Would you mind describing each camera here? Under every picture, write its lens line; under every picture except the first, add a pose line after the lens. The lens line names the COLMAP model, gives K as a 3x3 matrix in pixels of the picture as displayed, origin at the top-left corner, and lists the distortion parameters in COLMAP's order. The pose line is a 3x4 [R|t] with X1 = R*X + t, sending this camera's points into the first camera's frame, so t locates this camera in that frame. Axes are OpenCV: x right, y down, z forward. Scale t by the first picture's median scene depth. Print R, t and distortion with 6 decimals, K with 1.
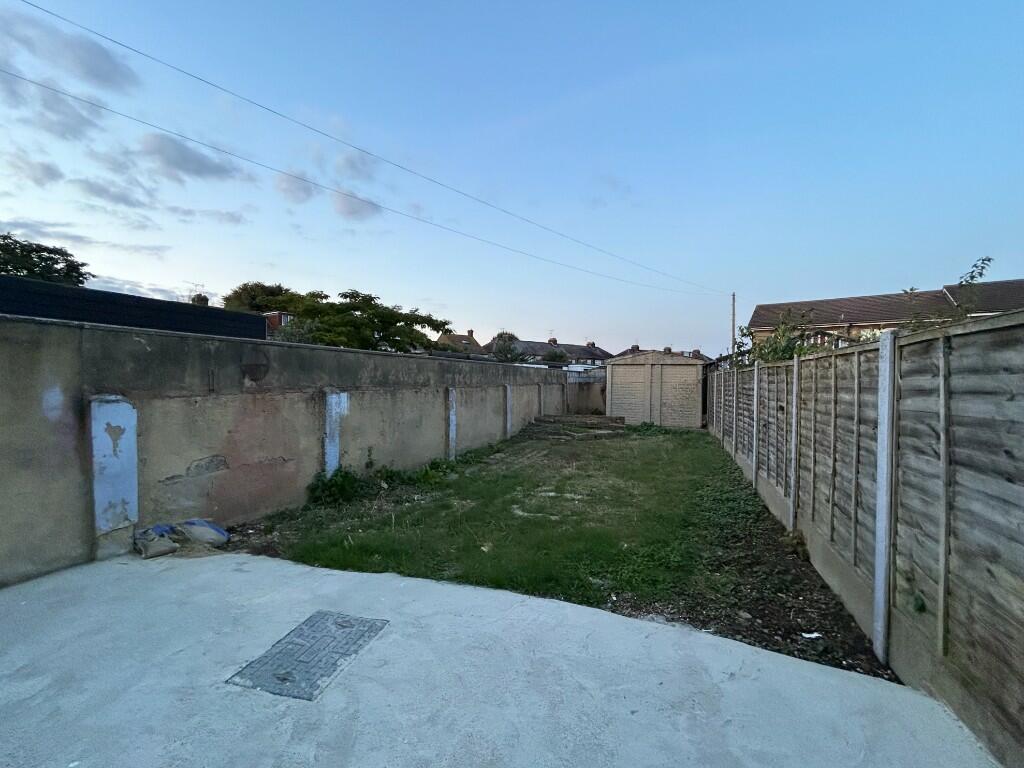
lens RADIAL K [[427.0, 0, 512.0], [0, 427.0, 384.0], [0, 0, 1]] dist [-0.000398, -0.000048]
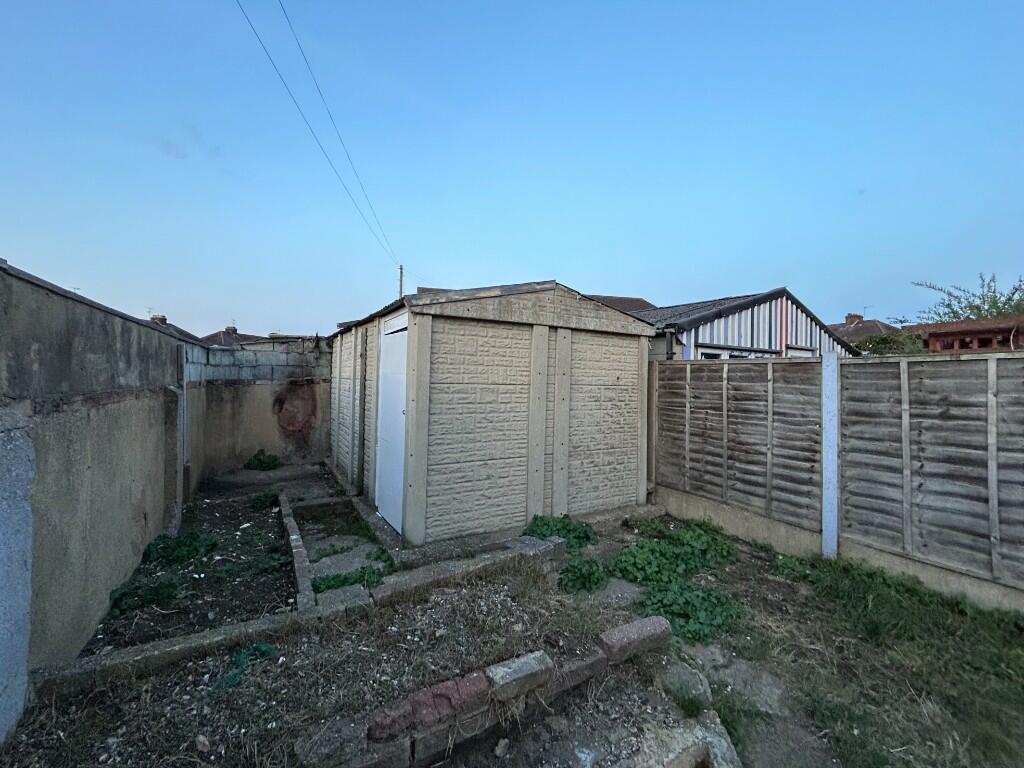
lens RADIAL K [[427.0, 0, 512.0], [0, 427.0, 384.0], [0, 0, 1]] dist [-0.000398, -0.000048]
pose [[0.628784, -0.009636, 0.777520, 0.063685], [-0.001668, 0.999904, 0.013741, -0.007616], [-0.777578, -0.009937, 0.628708, 0.794262]]
